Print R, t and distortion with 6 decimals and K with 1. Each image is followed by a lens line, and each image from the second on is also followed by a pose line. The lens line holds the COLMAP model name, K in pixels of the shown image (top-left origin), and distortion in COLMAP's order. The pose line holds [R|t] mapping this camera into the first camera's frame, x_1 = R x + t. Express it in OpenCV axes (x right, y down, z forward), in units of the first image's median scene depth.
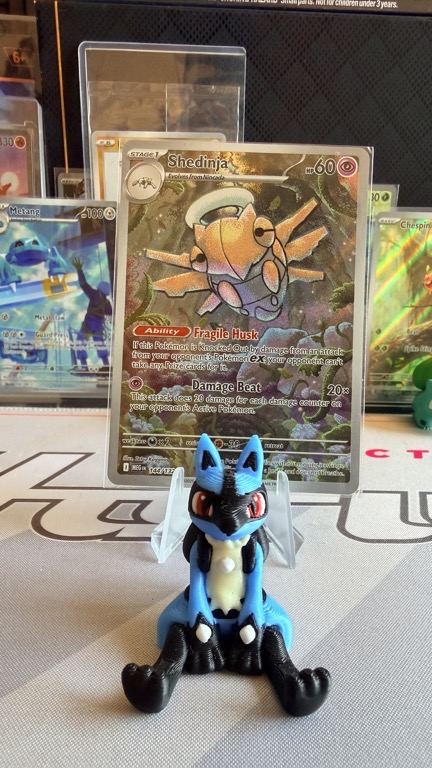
lens RADIAL K [[554.0, 0, 218.2], [0, 554.0, 478.4], [0, 0, 1]] dist [0.010901, 0.006236]
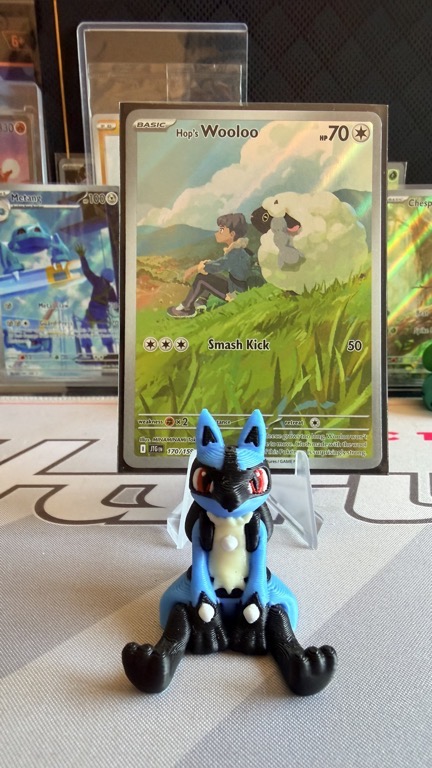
lens RADIAL K [[554.0, 0, 218.2], [0, 554.0, 478.4], [0, 0, 1]] dist [0.010901, 0.006236]
pose [[0.999706, -0.013744, -0.019982, 0.016432], [0.013967, 0.999841, 0.011087, 0.030826], [0.019827, -0.011363, 0.999739, 0.026068]]
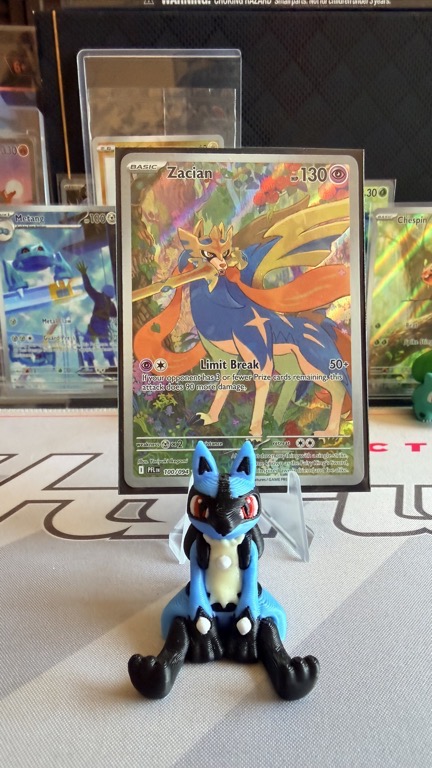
lens RADIAL K [[554.0, 0, 218.2], [0, 554.0, 478.4], [0, 0, 1]] dist [0.010901, 0.006236]
pose [[0.999558, -0.021085, -0.020979, 0.030081], [0.021474, 0.999598, 0.018522, -0.026694], [0.020580, -0.018964, 0.999608, -0.074569]]
